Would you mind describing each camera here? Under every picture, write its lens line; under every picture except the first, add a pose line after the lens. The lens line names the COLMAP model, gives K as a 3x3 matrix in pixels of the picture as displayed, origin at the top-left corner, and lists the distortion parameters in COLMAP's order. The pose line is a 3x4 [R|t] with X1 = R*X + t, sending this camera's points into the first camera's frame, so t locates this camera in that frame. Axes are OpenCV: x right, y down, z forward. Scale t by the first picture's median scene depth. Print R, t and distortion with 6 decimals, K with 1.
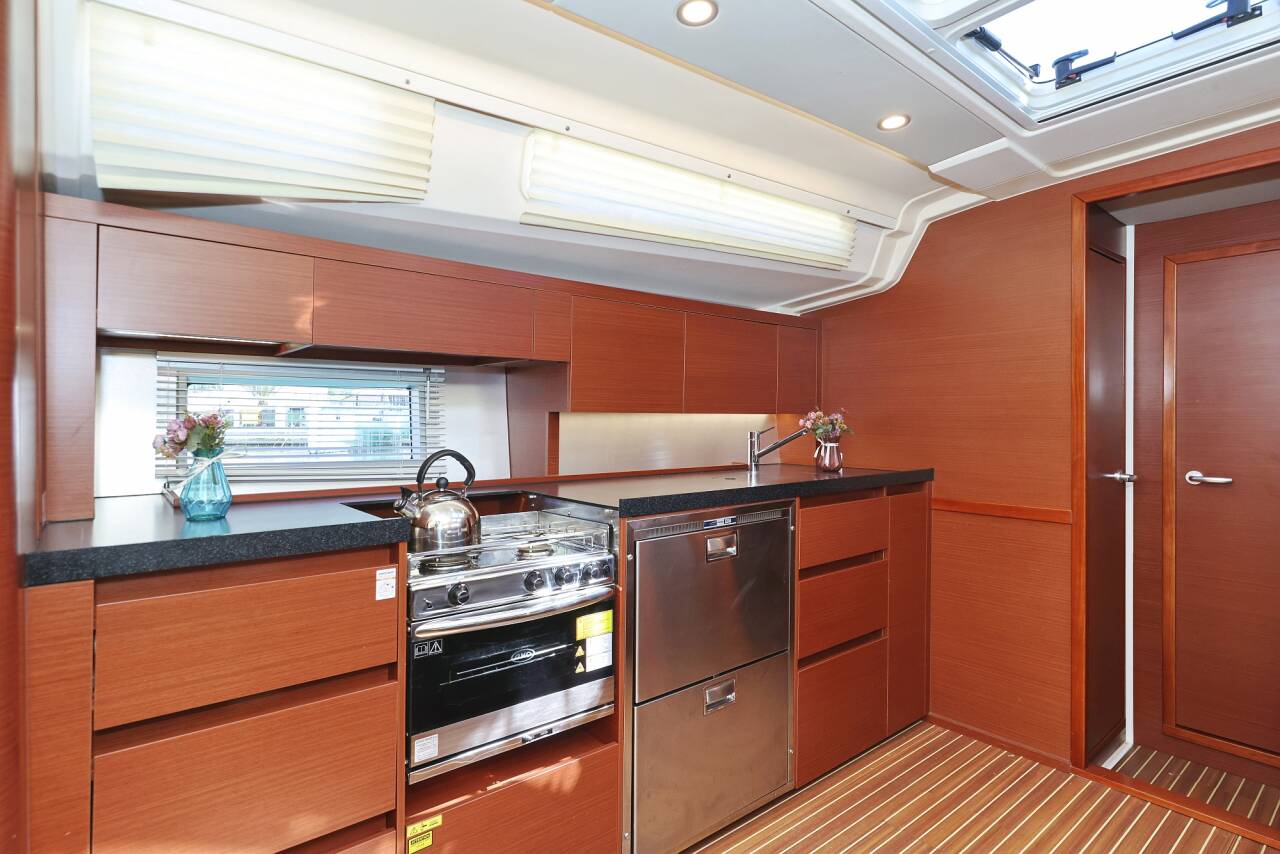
lens RADIAL K [[638.7, 0, 586.7], [0, 638.7, 421.3], [0, 0, 1]] dist [0.004303, -0.000103]
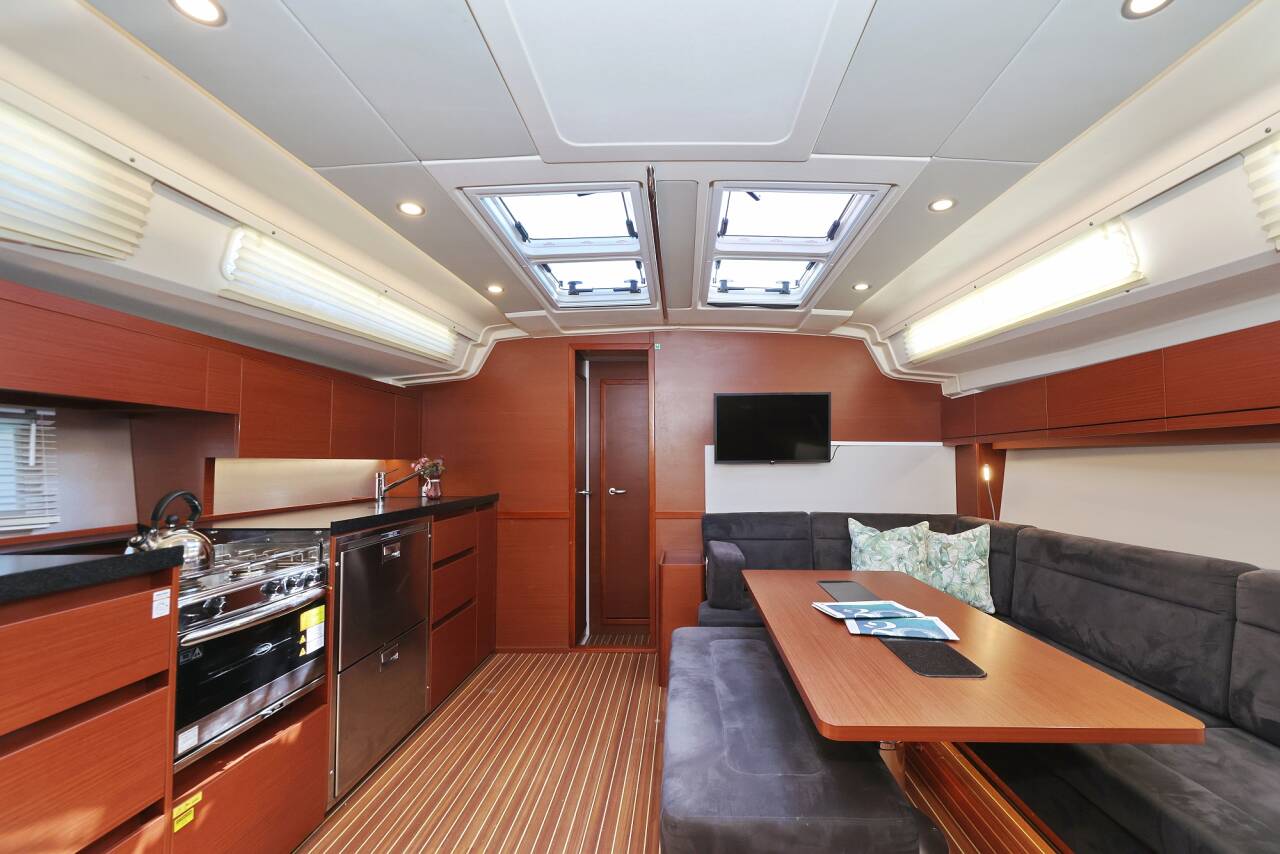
lens RADIAL K [[549.9, 0, 681.7], [0, 549.9, 445.3], [0, 0, 1]] dist [0.007646, -0.000961]
pose [[0.599483, 0.020792, 0.800117, -0.385134], [0.009355, 0.999412, -0.032981, 0.003538], [-0.800332, 0.027256, 0.598937, -0.266987]]
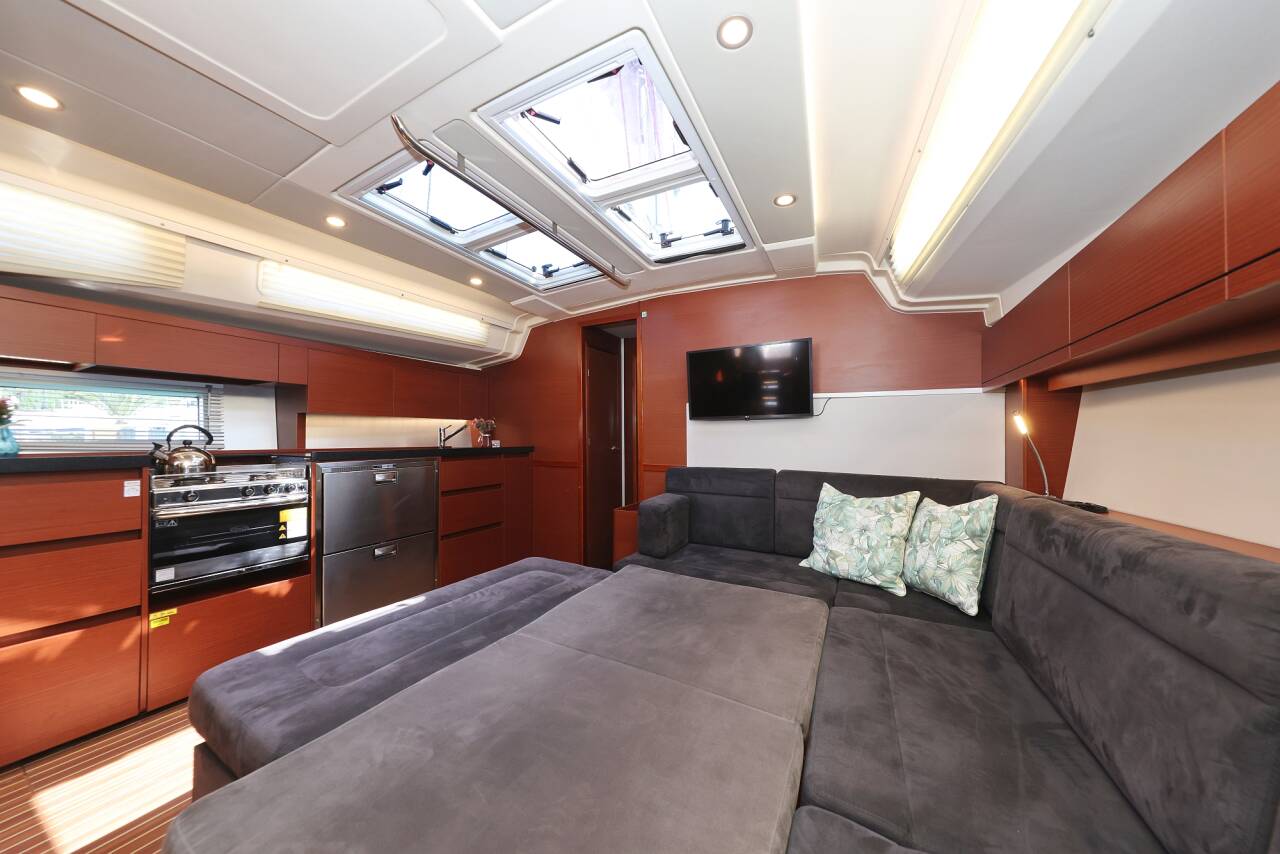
lens RADIAL K [[427.0, 0, 634.7], [0, 427.0, 442.4], [0, 0, 1]] dist [0.002490, 0.000030]
pose [[0.921865, -0.002972, 0.387499, 0.403253], [0.002873, 0.999996, 0.000834, 0.080511], [-0.387500, 0.000344, 0.921870, -0.541817]]
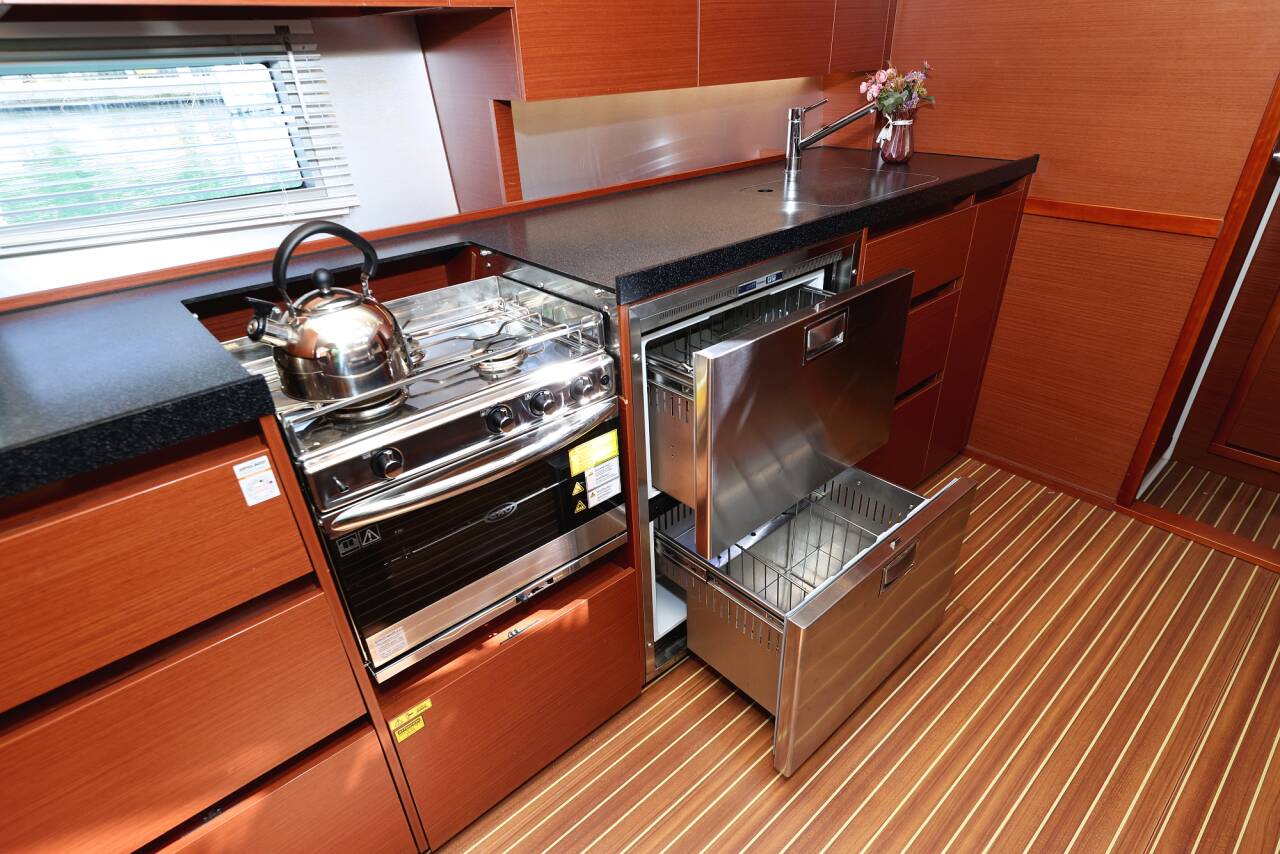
lens RADIAL K [[675.2, 0, 644.8], [0, 675.2, 465.6], [0, 0, 1]] dist [0.002151, -0.000623]
pose [[0.993117, -0.096671, 0.066134, 0.014638], [0.048812, 0.854850, 0.516574, -0.056529], [-0.106472, -0.509790, 0.853685, 0.274352]]
